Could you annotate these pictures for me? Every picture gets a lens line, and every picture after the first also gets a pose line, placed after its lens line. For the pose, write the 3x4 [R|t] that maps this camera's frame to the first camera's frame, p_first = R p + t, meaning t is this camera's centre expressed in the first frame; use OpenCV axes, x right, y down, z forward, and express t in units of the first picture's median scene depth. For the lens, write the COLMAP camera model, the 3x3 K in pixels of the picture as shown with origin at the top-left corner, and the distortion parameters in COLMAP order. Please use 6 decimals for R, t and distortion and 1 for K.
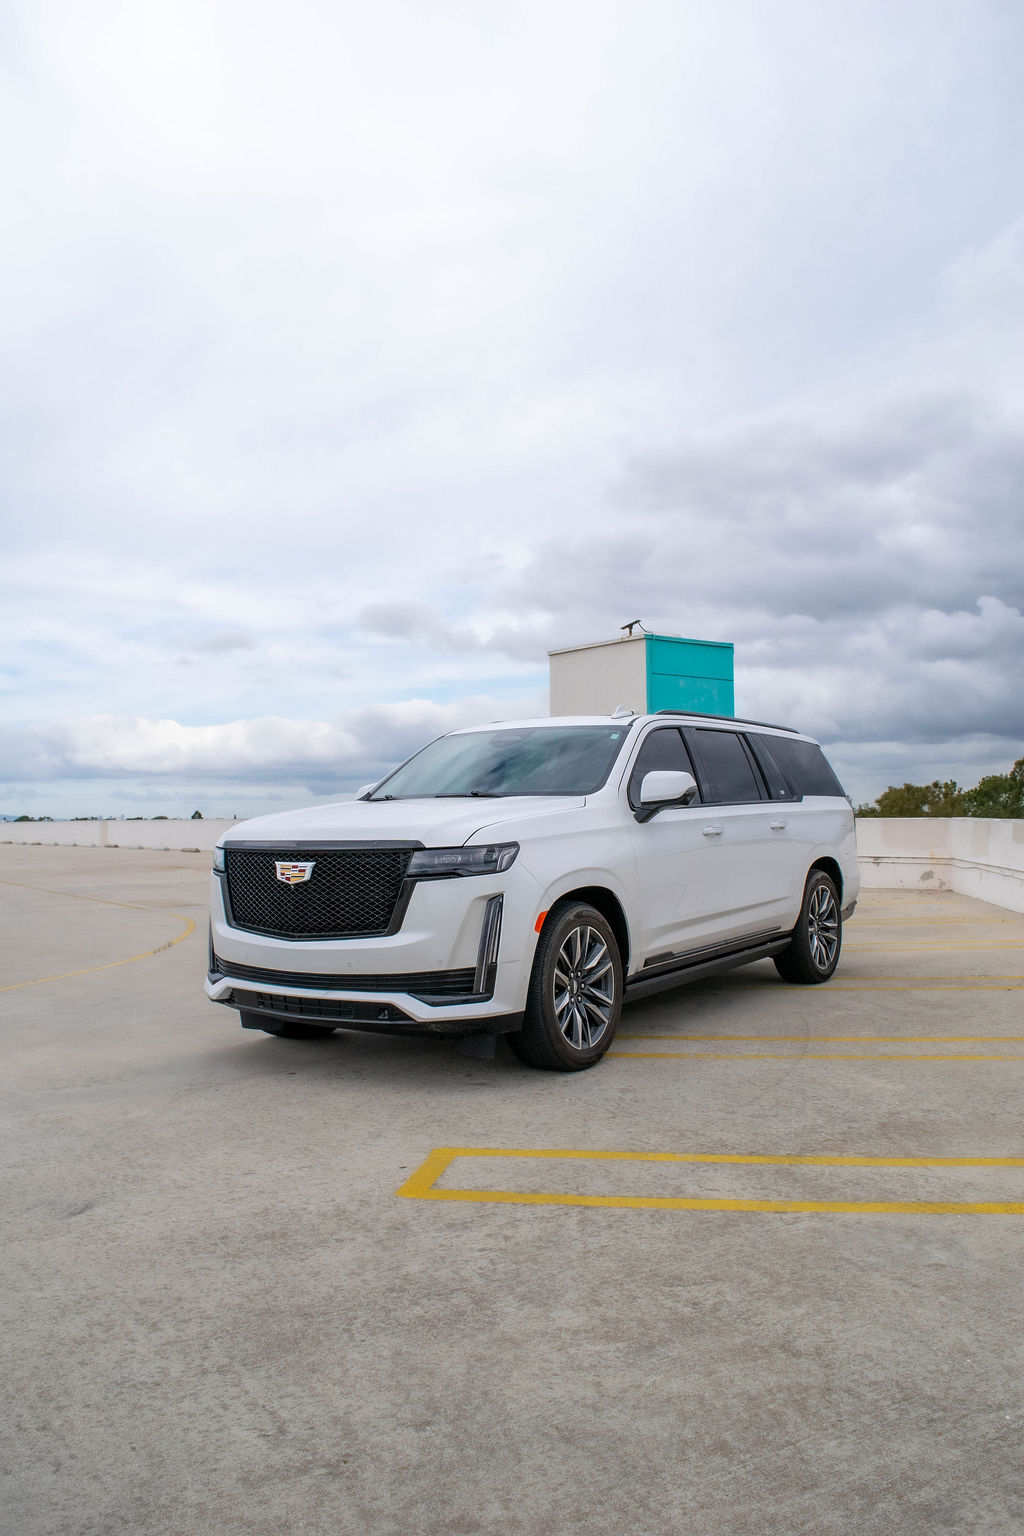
lens RADIAL K [[1223.3, 0, 503.1], [0, 1223.3, 773.2], [0, 0, 1]] dist [-0.092220, 0.019352]
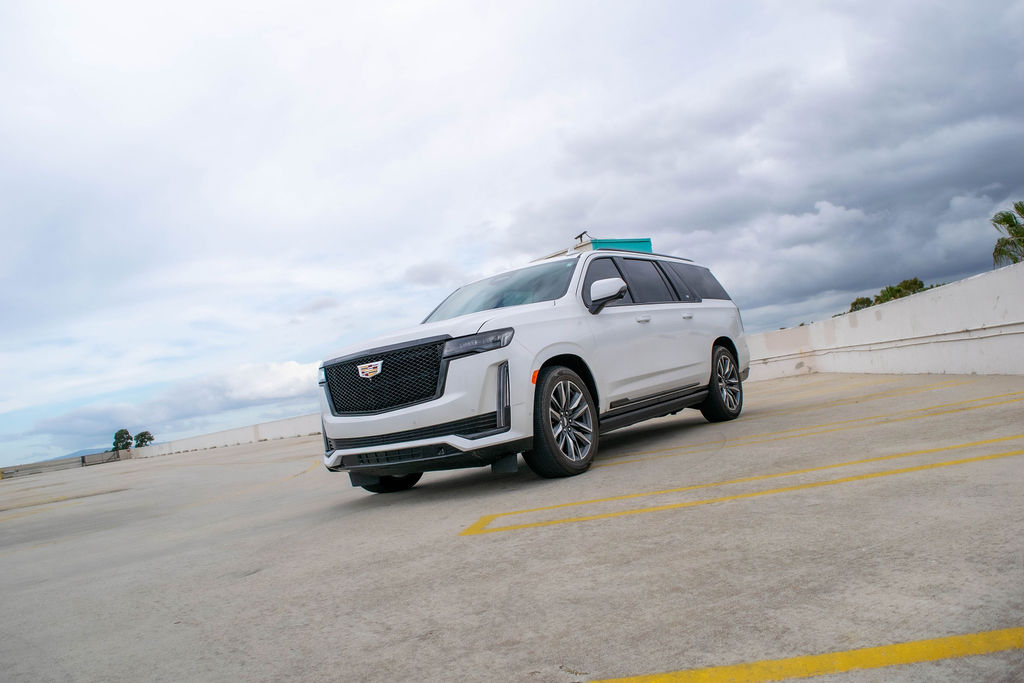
lens RADIAL K [[815.5, 0, 509.9], [0, 815.5, 340.0], [0, 0, 1]] dist [-0.092220, 0.019352]
pose [[0.989290, -0.145924, -0.003330, 0.009591], [0.145756, 0.988848, -0.030572, 0.101390], [0.007754, 0.029759, 0.999527, -0.013285]]
